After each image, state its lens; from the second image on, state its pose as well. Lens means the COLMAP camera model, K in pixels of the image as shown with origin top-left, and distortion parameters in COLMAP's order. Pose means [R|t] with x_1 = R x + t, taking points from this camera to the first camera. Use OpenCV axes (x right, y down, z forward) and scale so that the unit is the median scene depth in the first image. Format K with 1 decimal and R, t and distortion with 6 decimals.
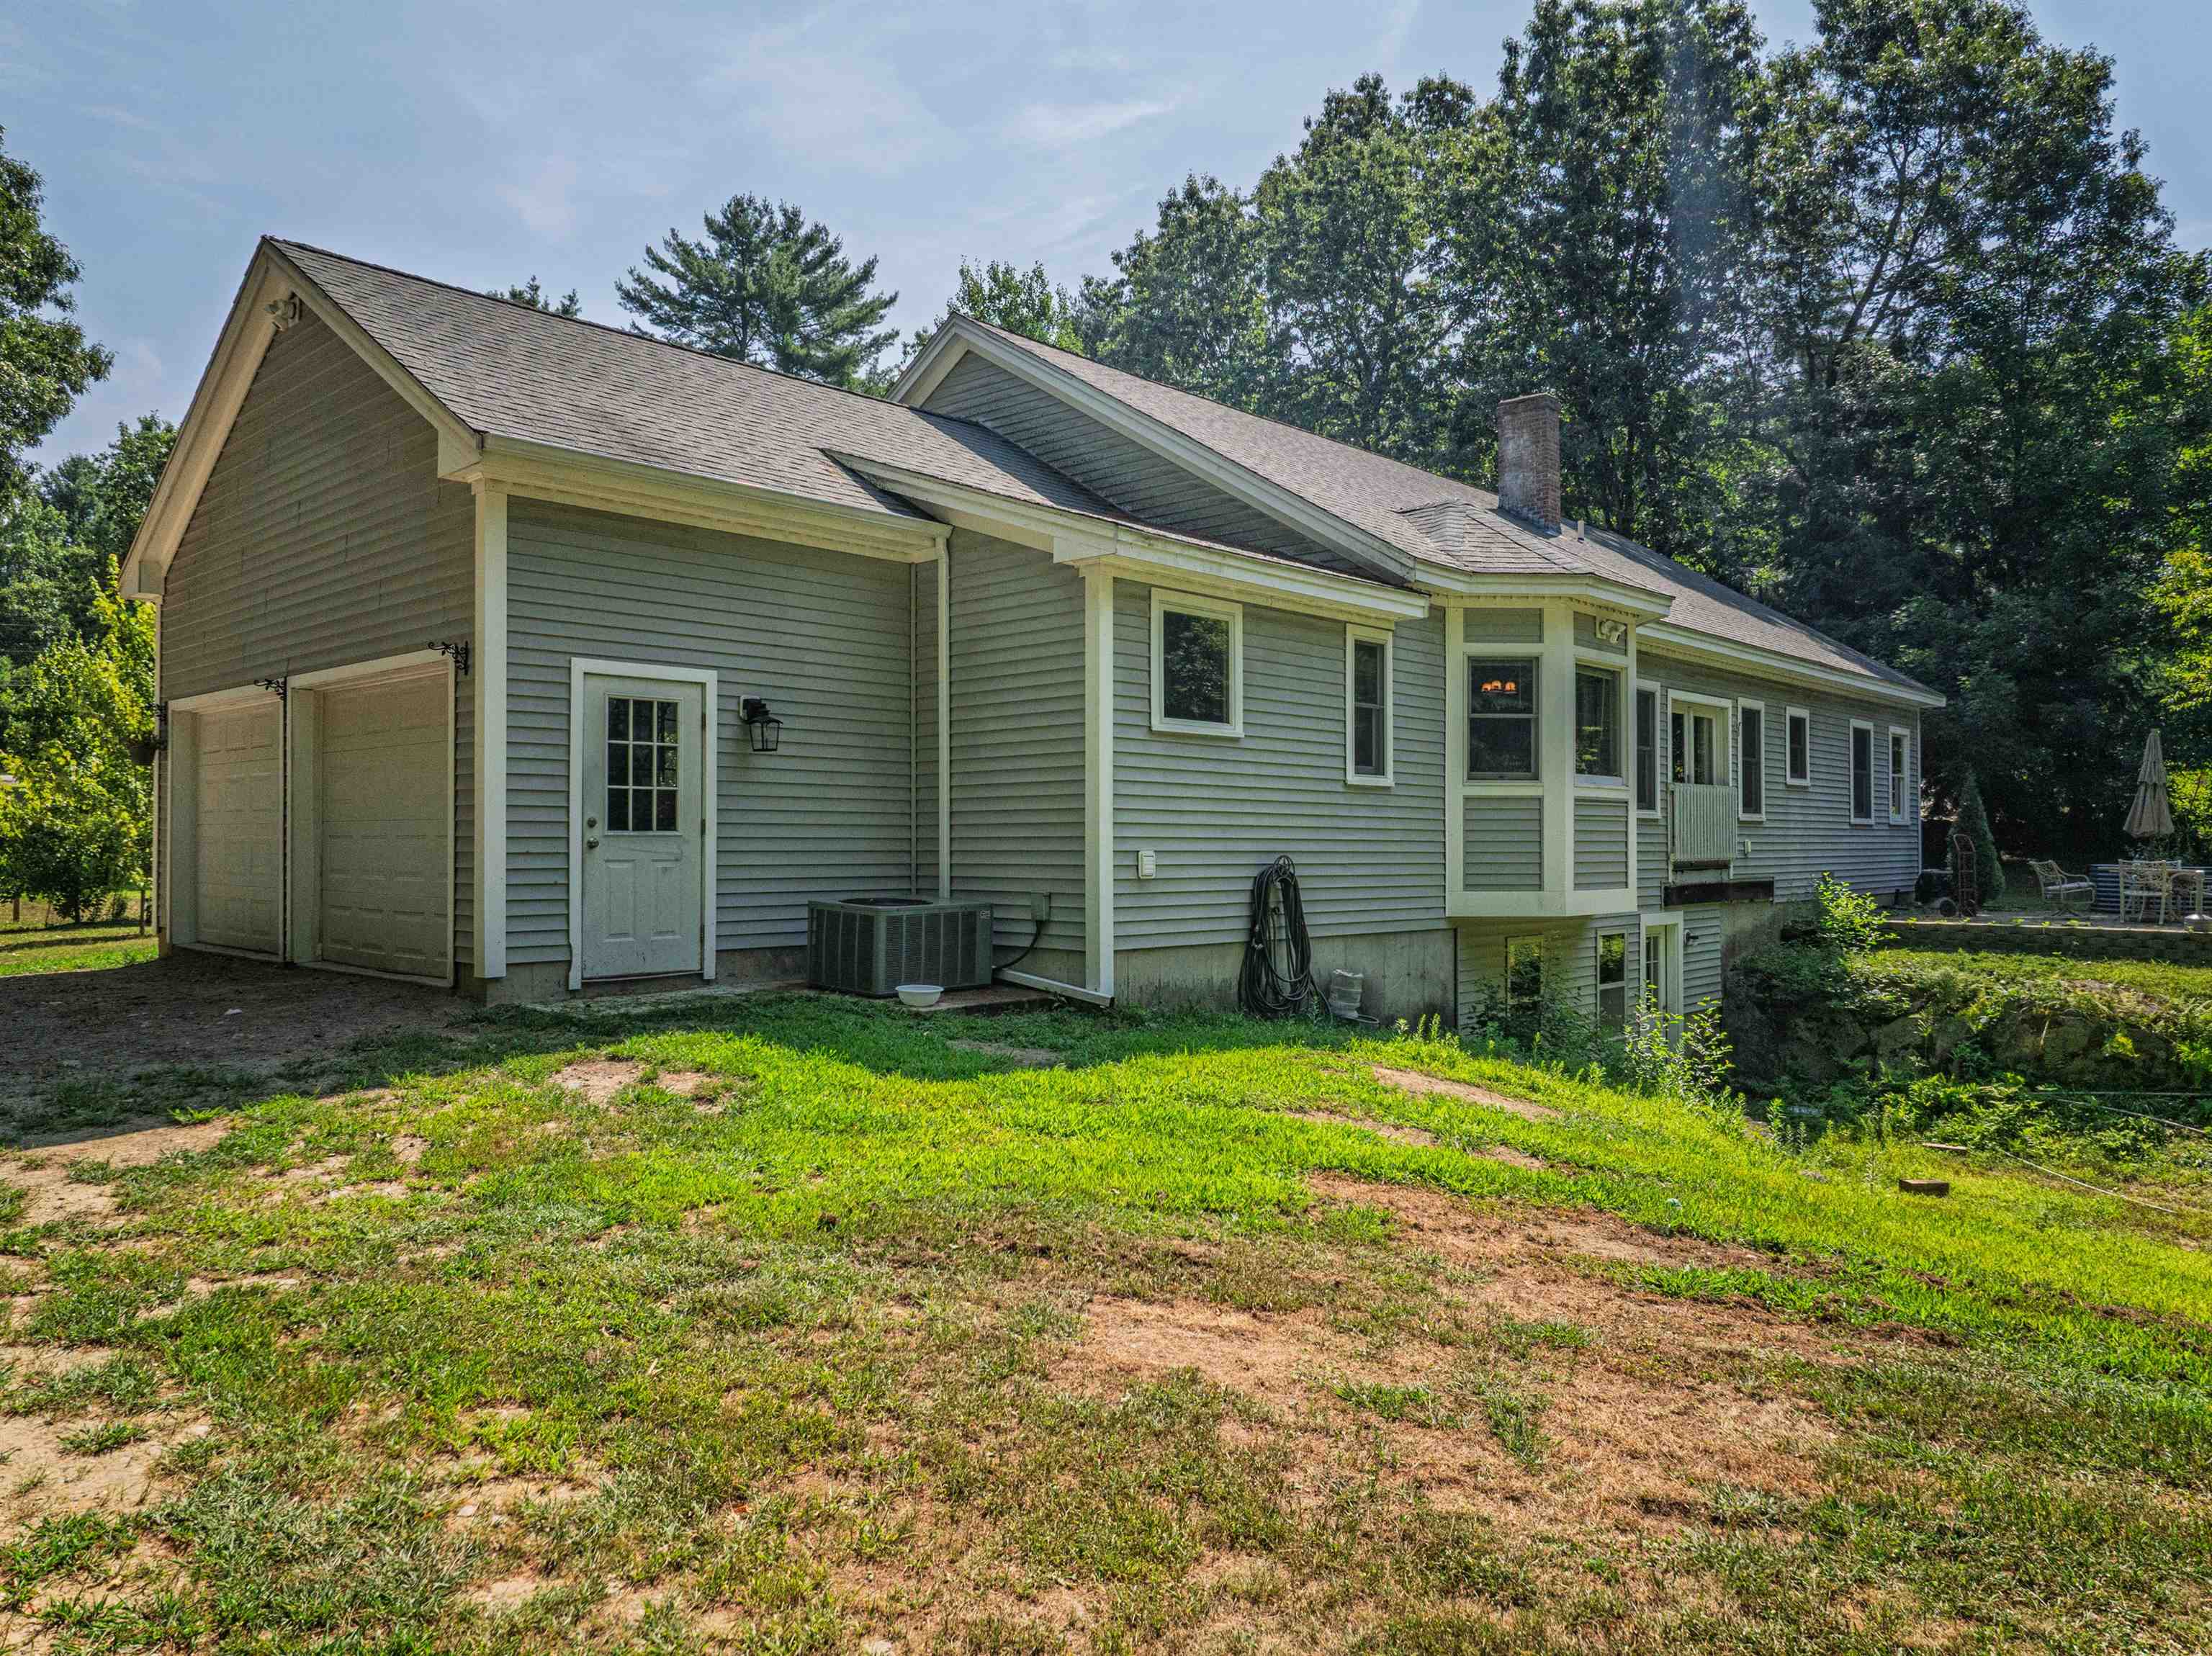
lens RADIAL K [[1564.1, 0, 1106.0], [0, 1564.1, 828.0], [0, 0, 1]] dist [-0.021582, -0.021282]
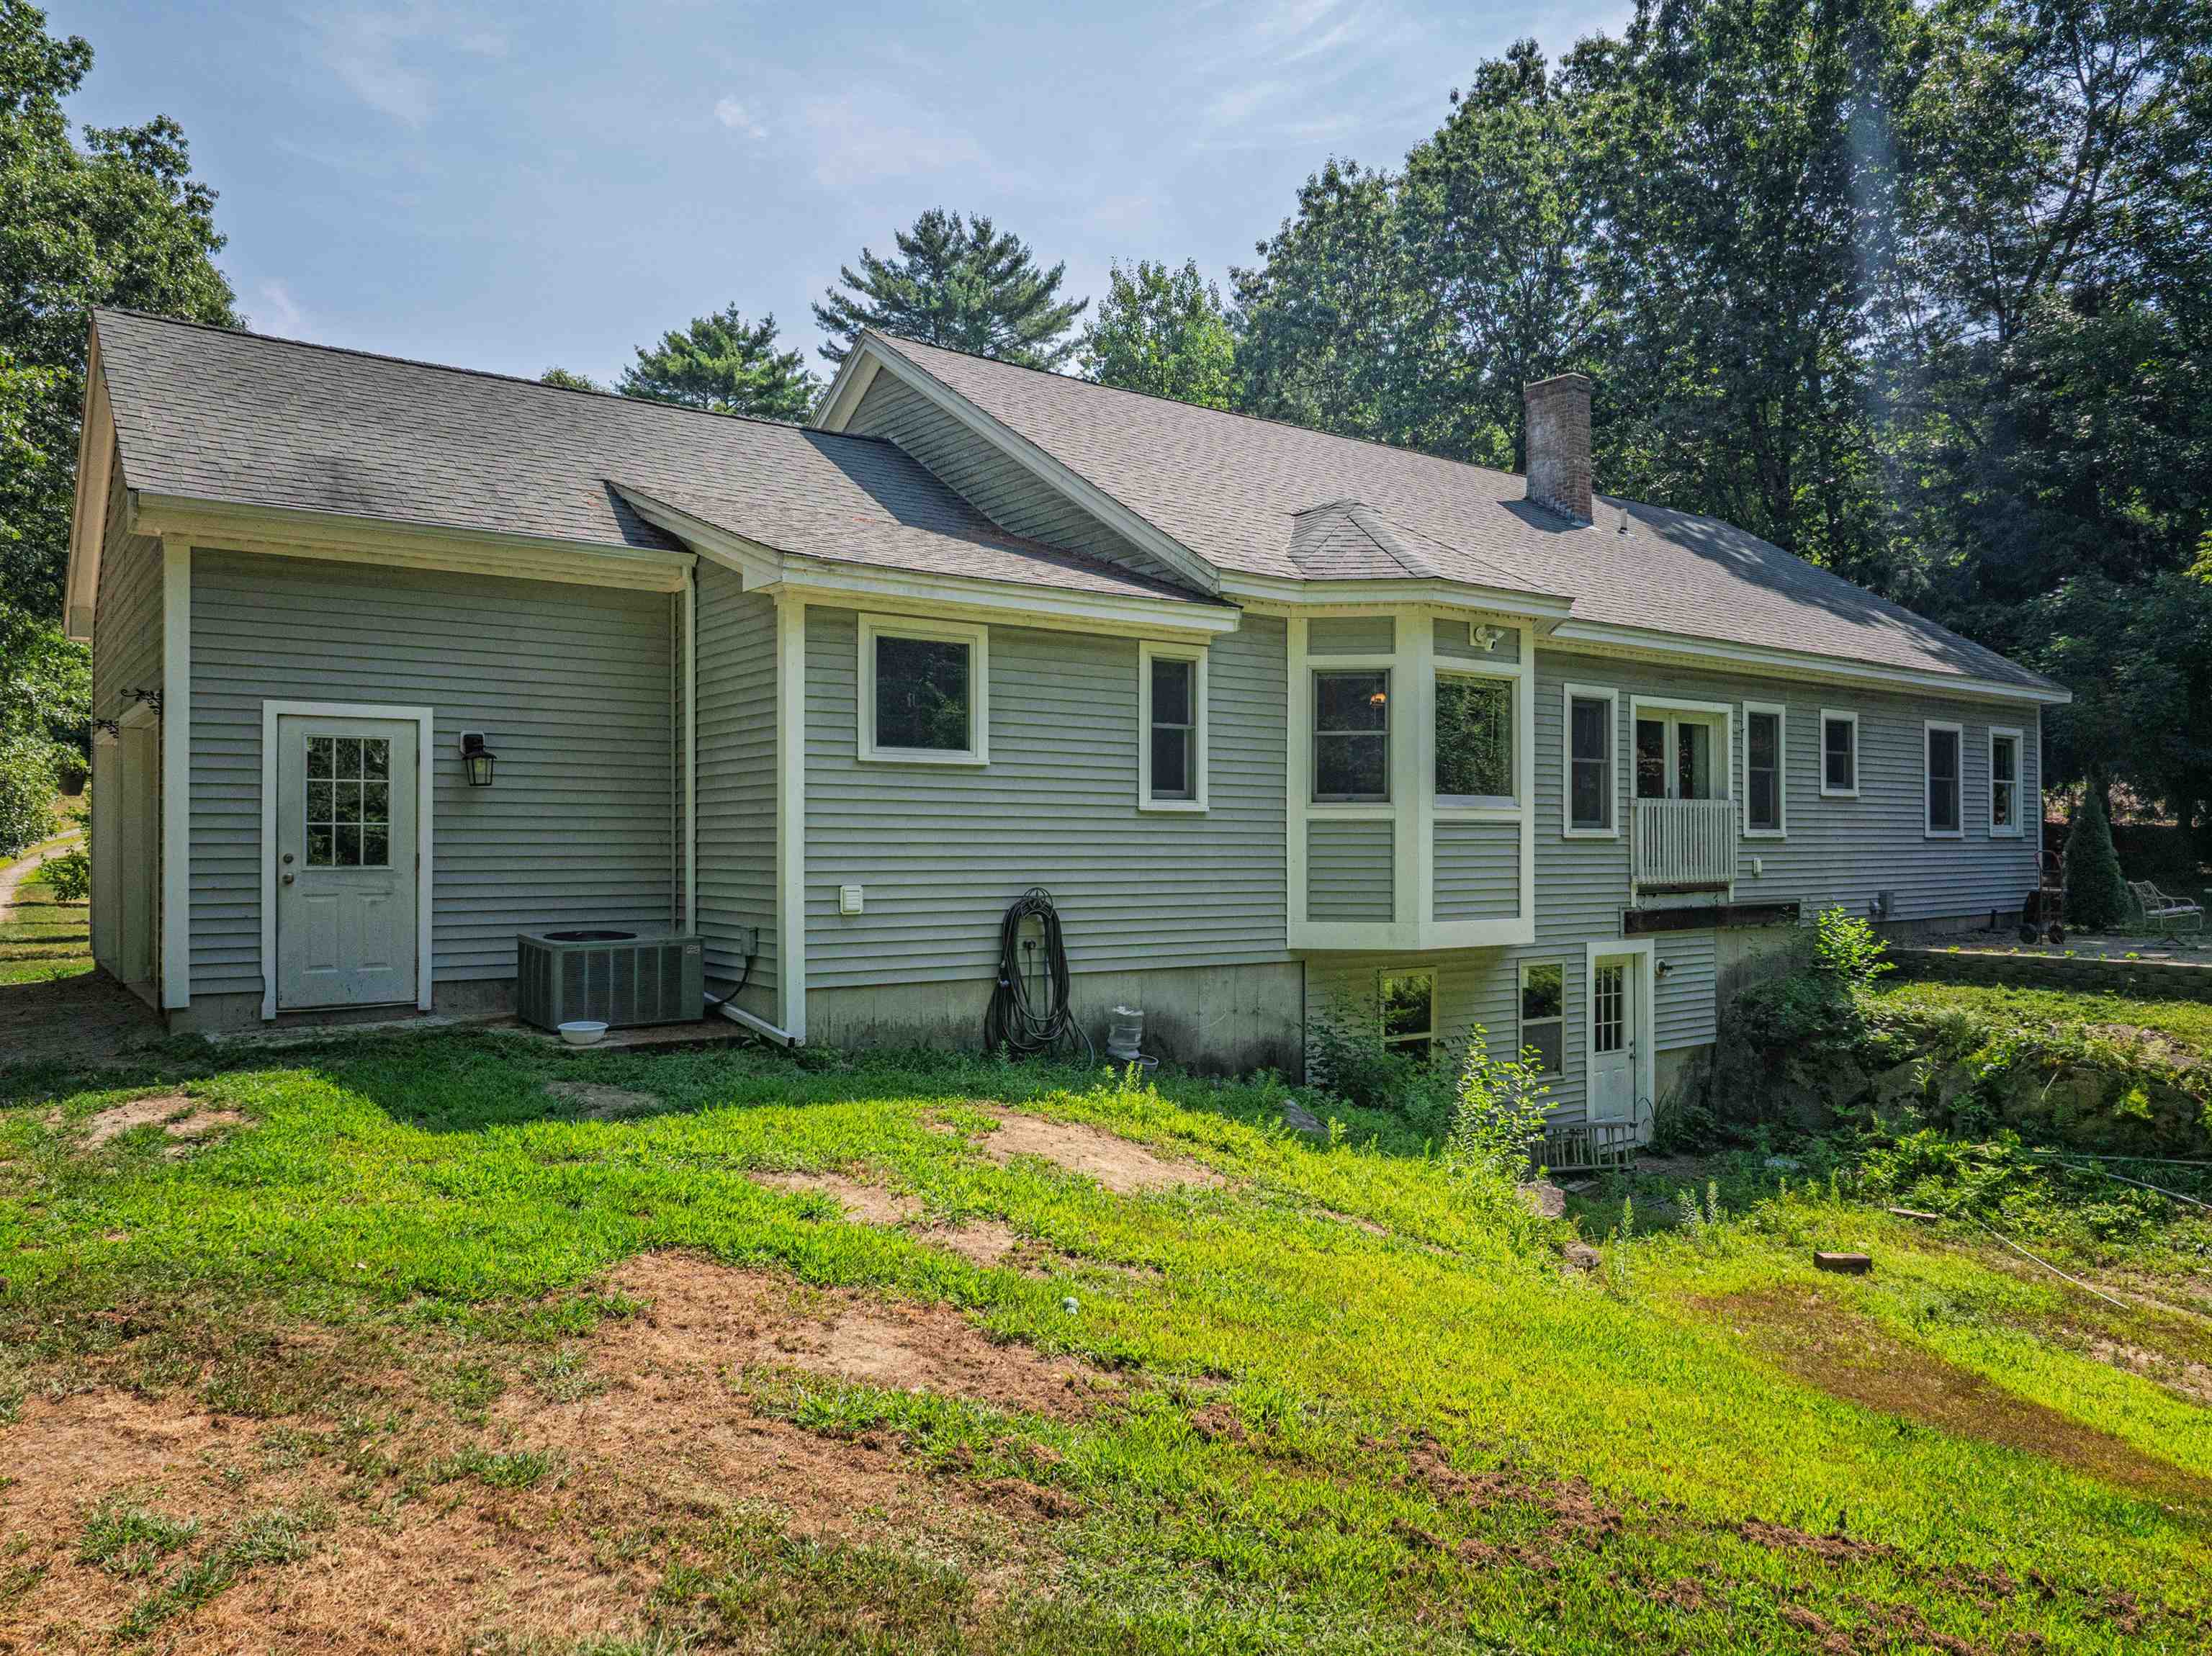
lens RADIAL K [[1564.1, 0, 1106.0], [0, 1564.1, 828.0], [0, 0, 1]] dist [-0.021582, -0.021282]
pose [[0.983838, -0.001534, -0.179056, 0.242817], [0.002037, 0.999994, 0.002622, -0.015865], [0.179051, -0.002944, 0.983835, 0.051987]]
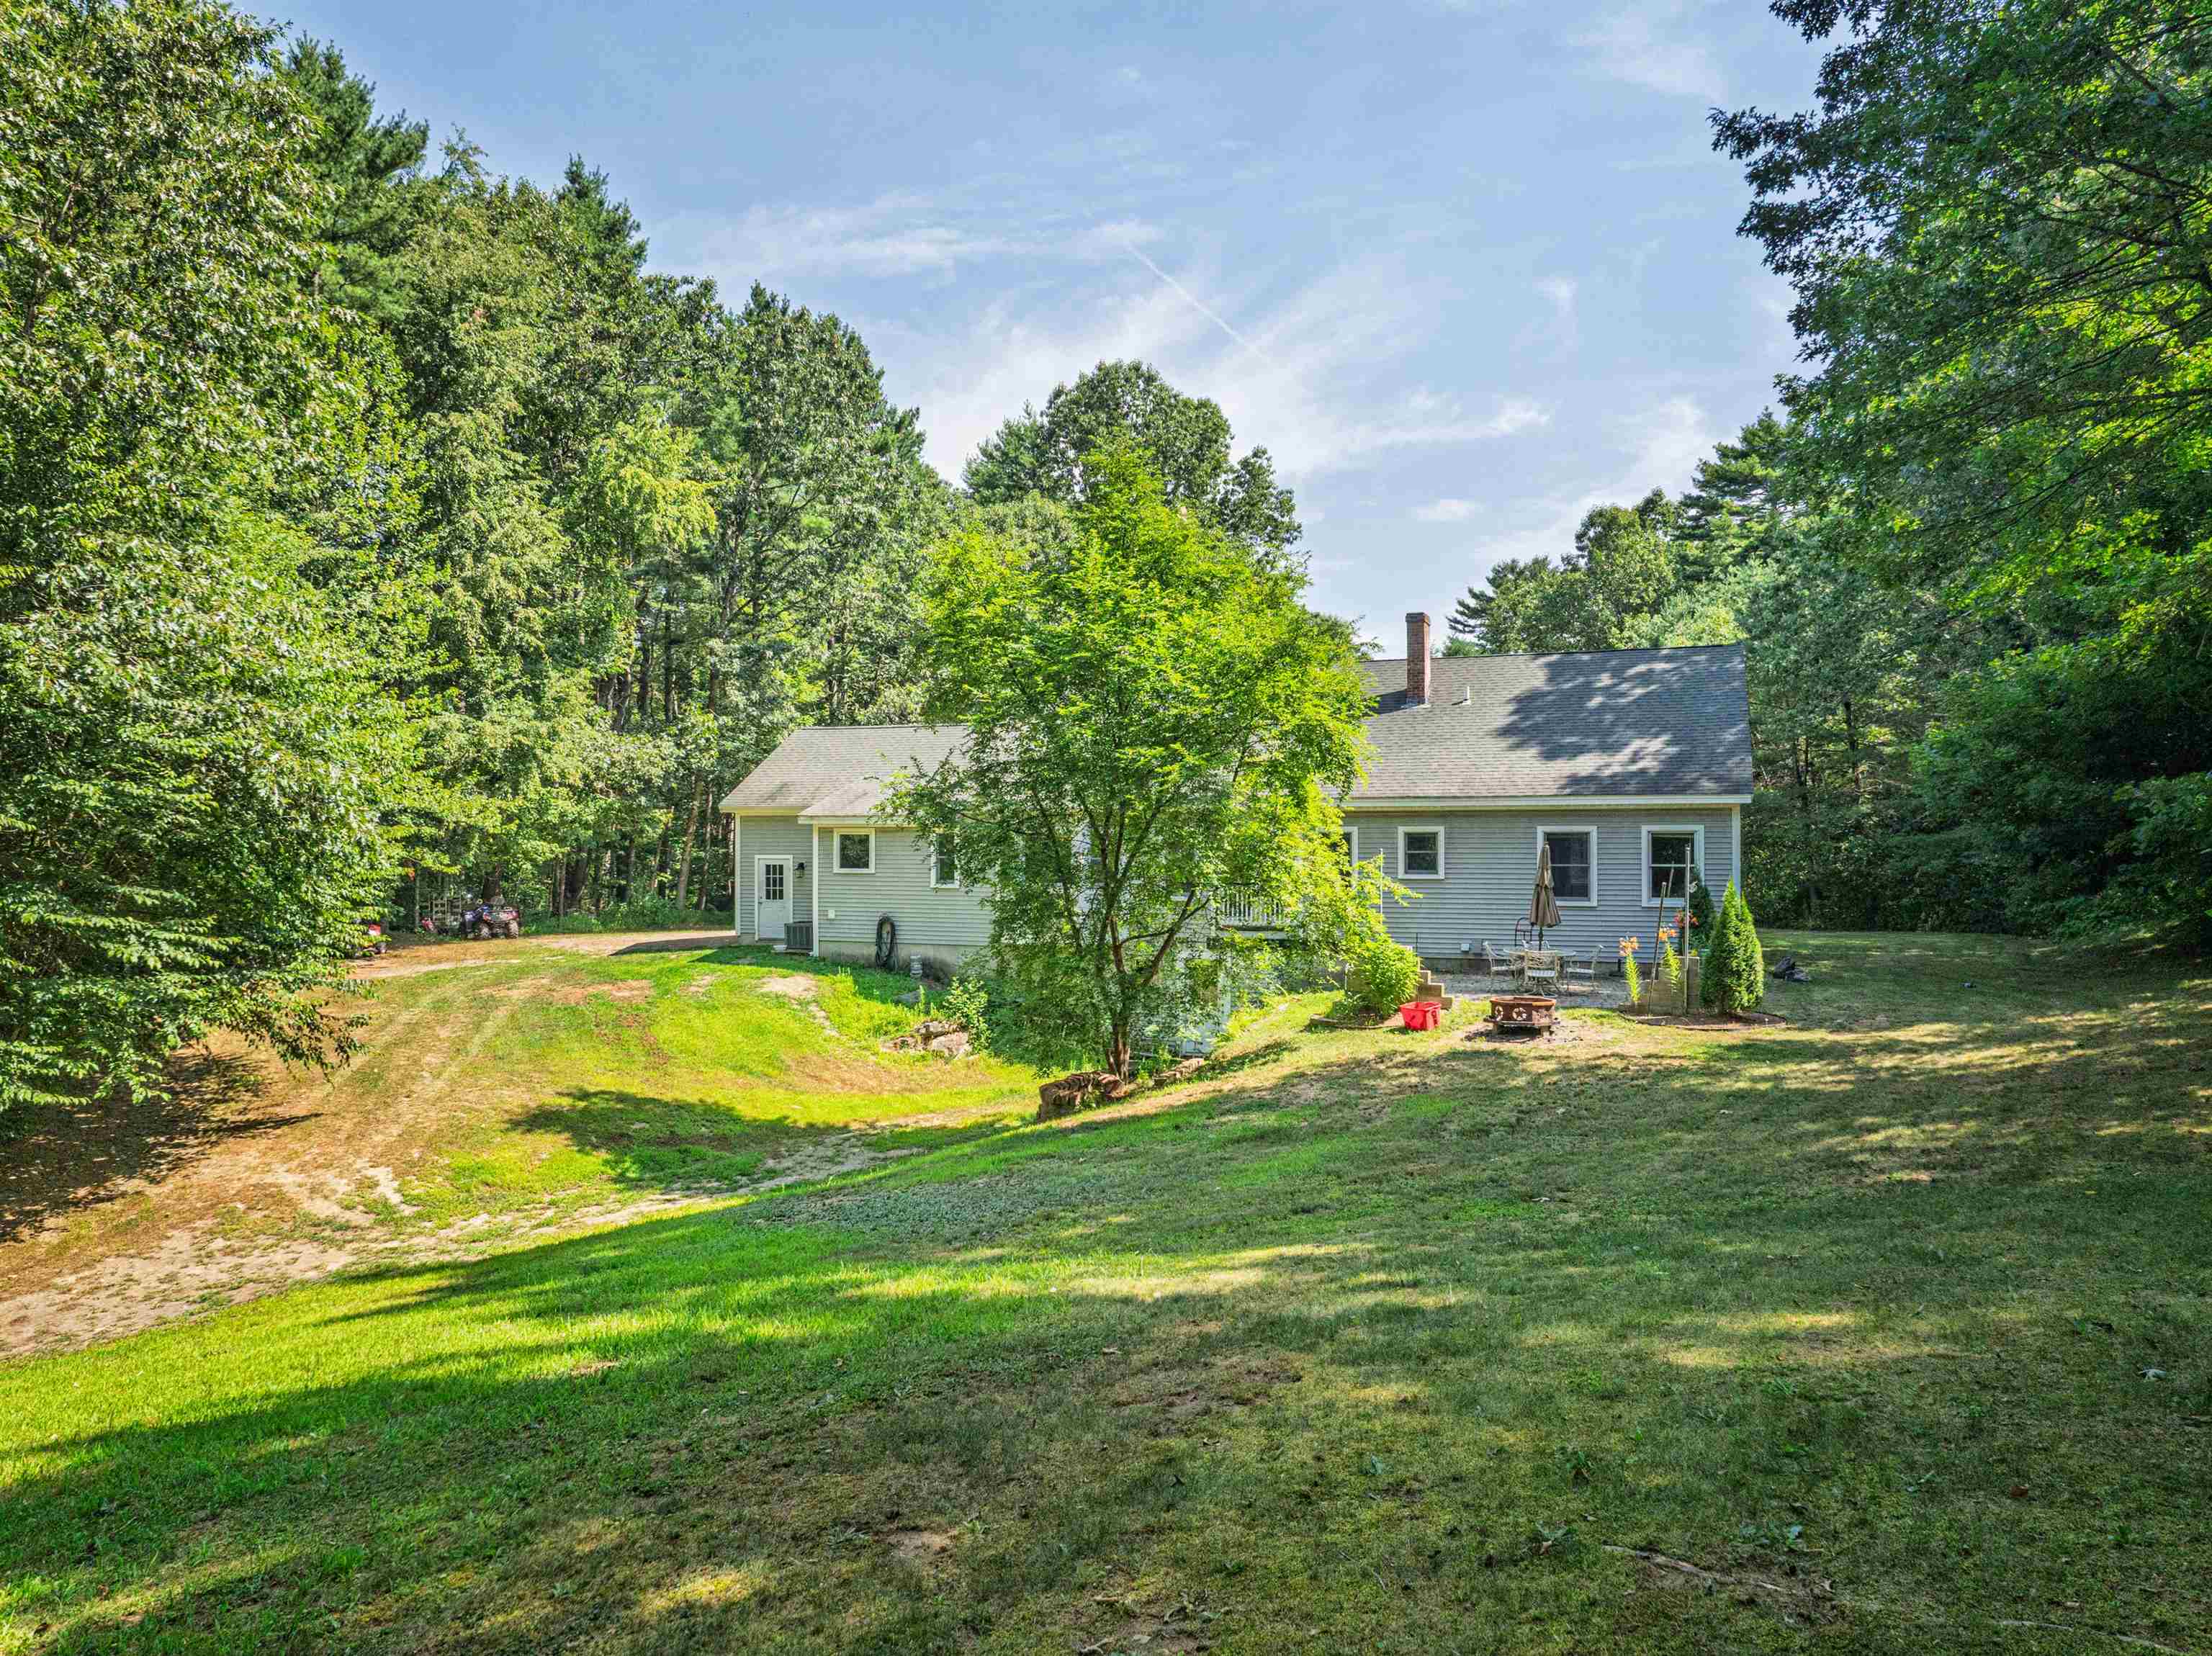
lens RADIAL K [[1552.4, 0, 1106.0], [0, 1552.4, 828.0], [0, 0, 1]] dist [-0.011100, -0.042665]
pose [[0.372697, -0.012798, -0.927865, 2.179293], [0.006630, 0.999916, -0.011129, -0.078615], [0.927929, -0.002004, 0.372751, 0.231695]]
